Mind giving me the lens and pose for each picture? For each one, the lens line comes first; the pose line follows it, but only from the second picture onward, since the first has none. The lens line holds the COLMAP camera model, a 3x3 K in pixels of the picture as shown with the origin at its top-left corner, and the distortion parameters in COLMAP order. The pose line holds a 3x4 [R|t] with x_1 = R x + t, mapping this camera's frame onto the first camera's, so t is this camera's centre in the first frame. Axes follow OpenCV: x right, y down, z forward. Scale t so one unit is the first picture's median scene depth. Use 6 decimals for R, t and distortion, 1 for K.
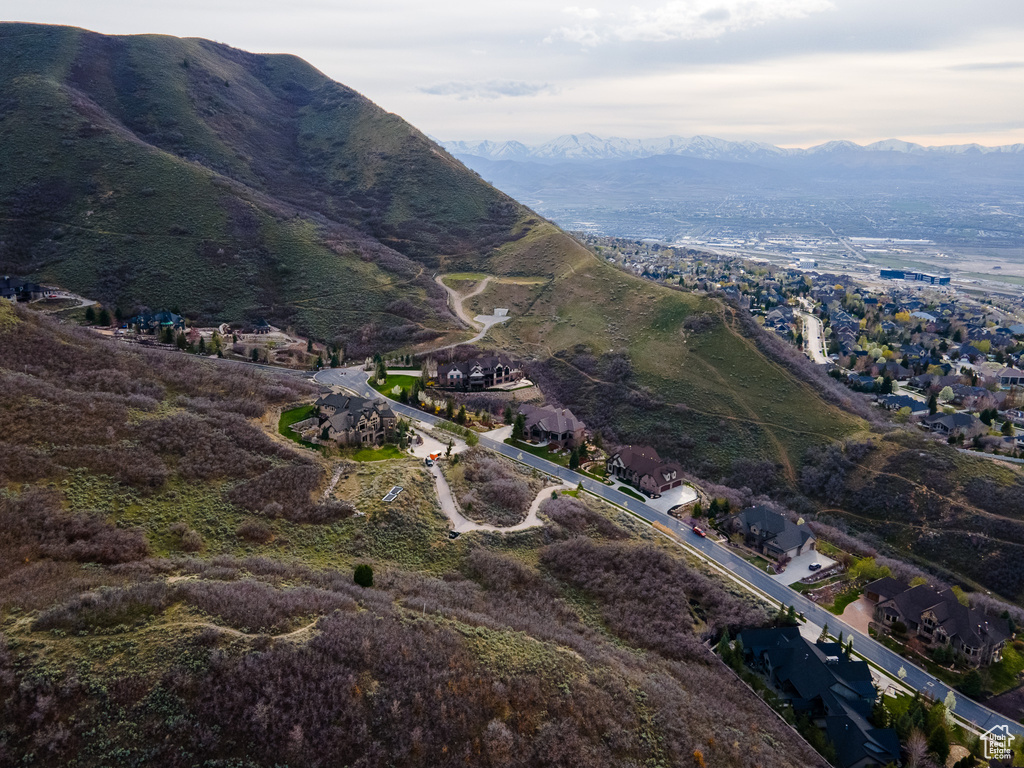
lens RADIAL K [[743.4, 0, 510.0], [0, 743.4, 389.4], [0, 0, 1]] dist [0.043914, 0.010389]
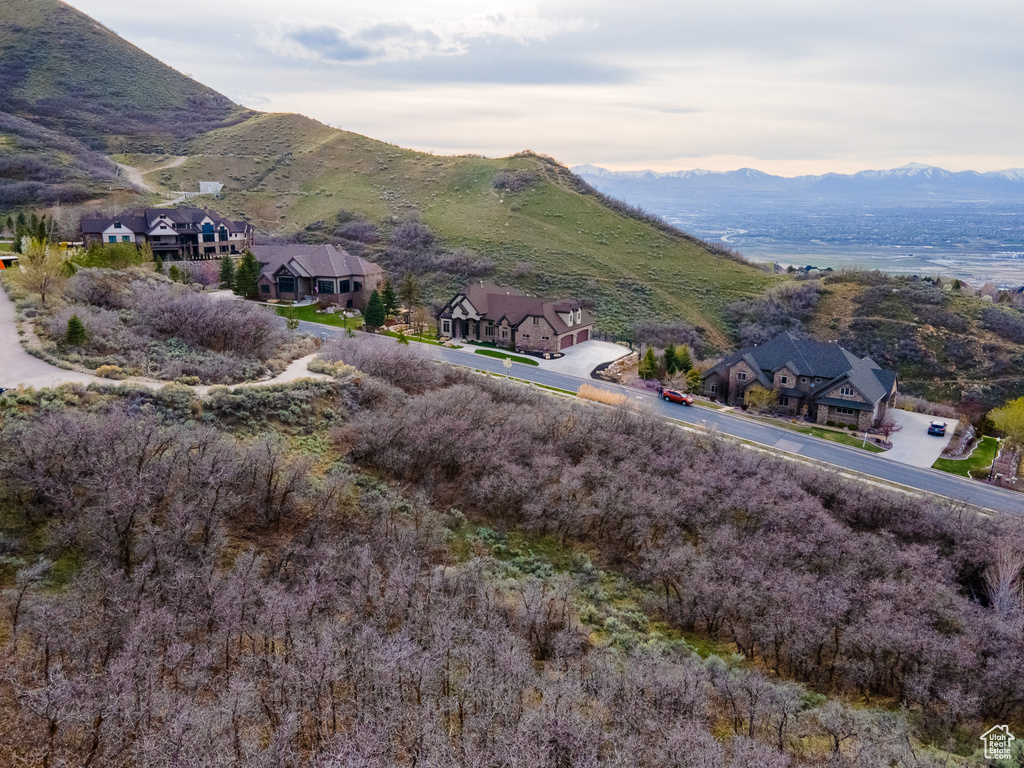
lens RADIAL K [[743.4, 0, 510.0], [0, 743.4, 389.4], [0, 0, 1]] dist [0.043914, 0.010389]
pose [[0.941026, -0.080927, 0.328515, 0.005760], [0.083553, 0.996484, 0.006138, 0.139620], [-0.327856, 0.021672, 0.944479, 0.480192]]
